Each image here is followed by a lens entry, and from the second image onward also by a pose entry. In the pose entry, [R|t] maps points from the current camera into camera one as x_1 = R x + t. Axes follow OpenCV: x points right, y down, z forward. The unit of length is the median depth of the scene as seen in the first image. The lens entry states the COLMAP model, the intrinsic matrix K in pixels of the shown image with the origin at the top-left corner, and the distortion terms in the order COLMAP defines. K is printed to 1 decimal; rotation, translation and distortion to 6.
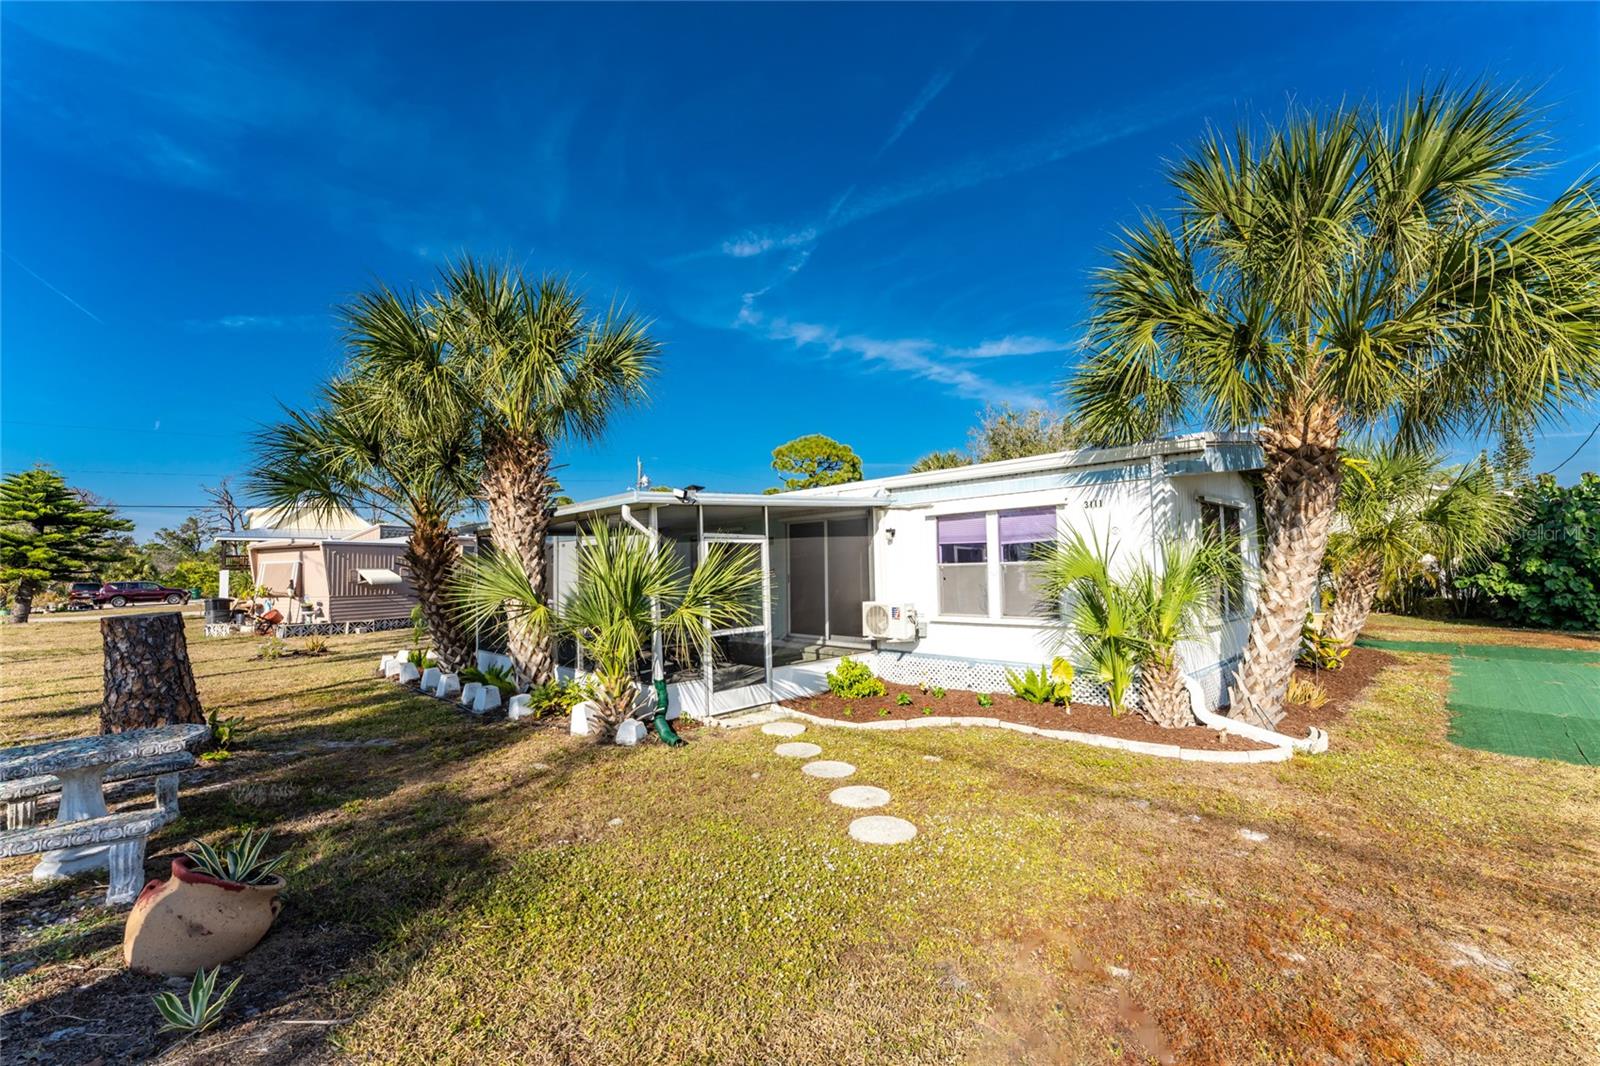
lens RADIAL K [[640.4, 0, 799.5], [0, 640.4, 537.8], [0, 0, 1]] dist [0.000343, 0.000043]
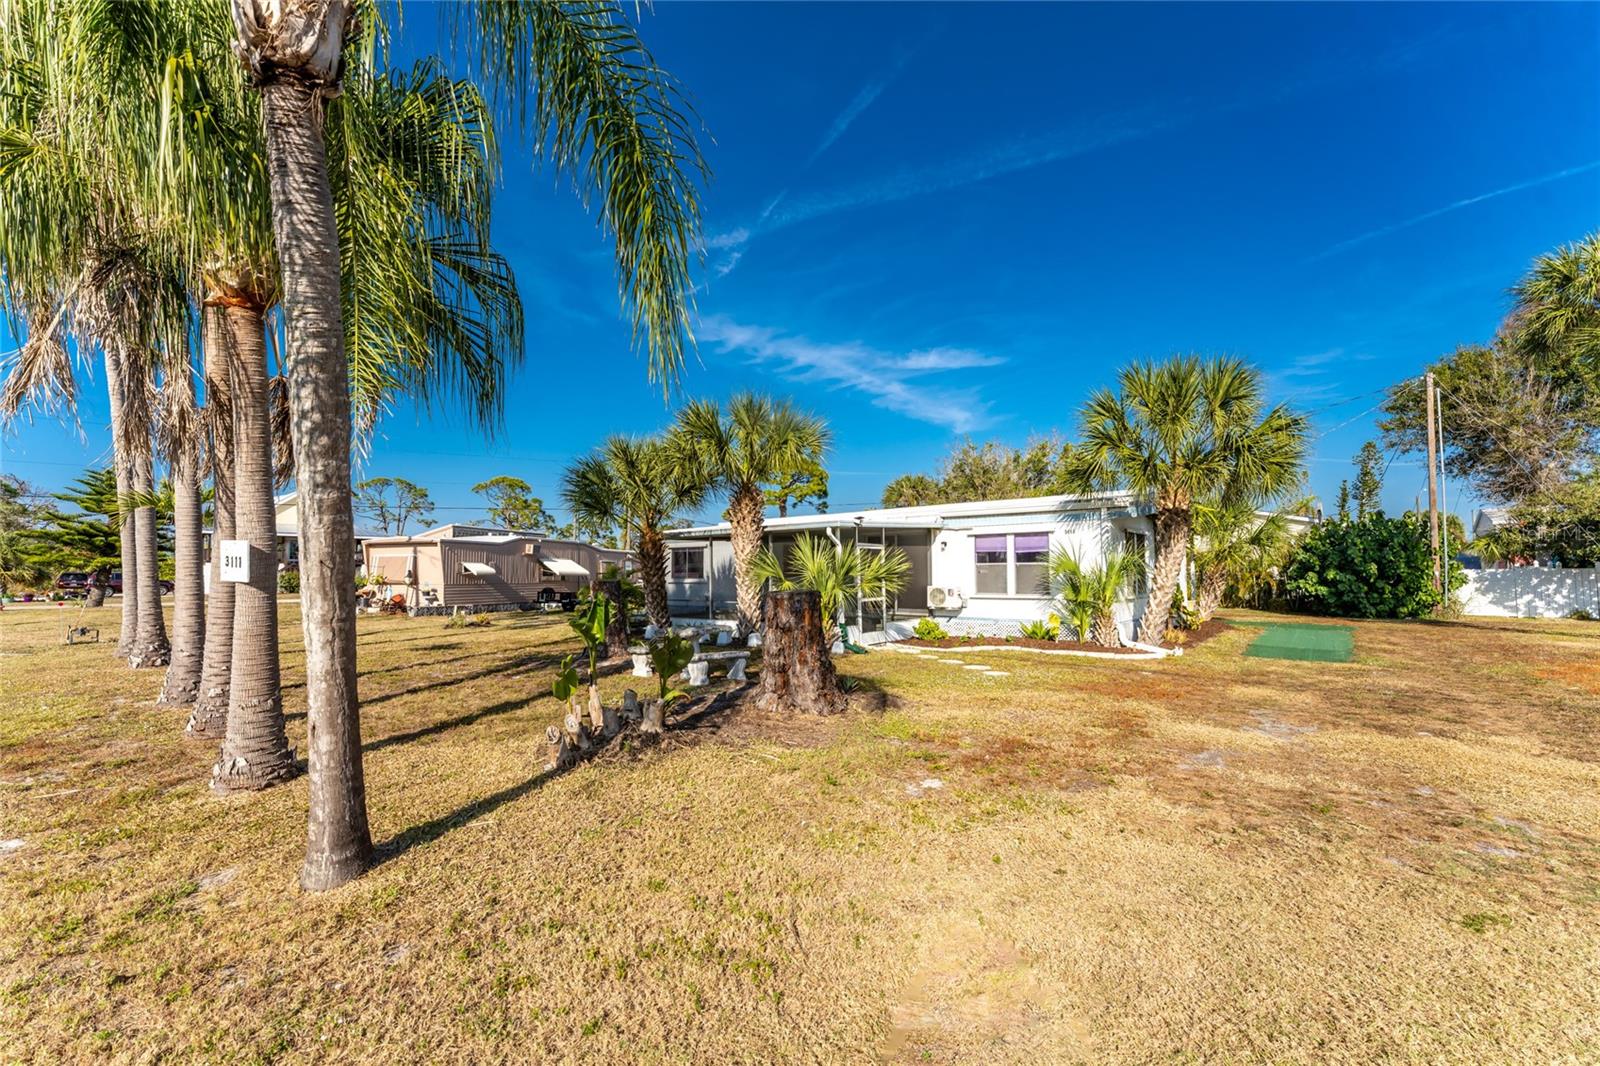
lens RADIAL K [[627.5, 0, 801.2], [0, 627.5, 542.1], [0, 0, 1]] dist [-0.000302, -0.000063]
pose [[0.994993, 0.021546, 0.097595, -0.434973], [-0.021405, 0.999768, -0.002497, -0.001709], [-0.097626, 0.000395, 0.995223, -0.645439]]
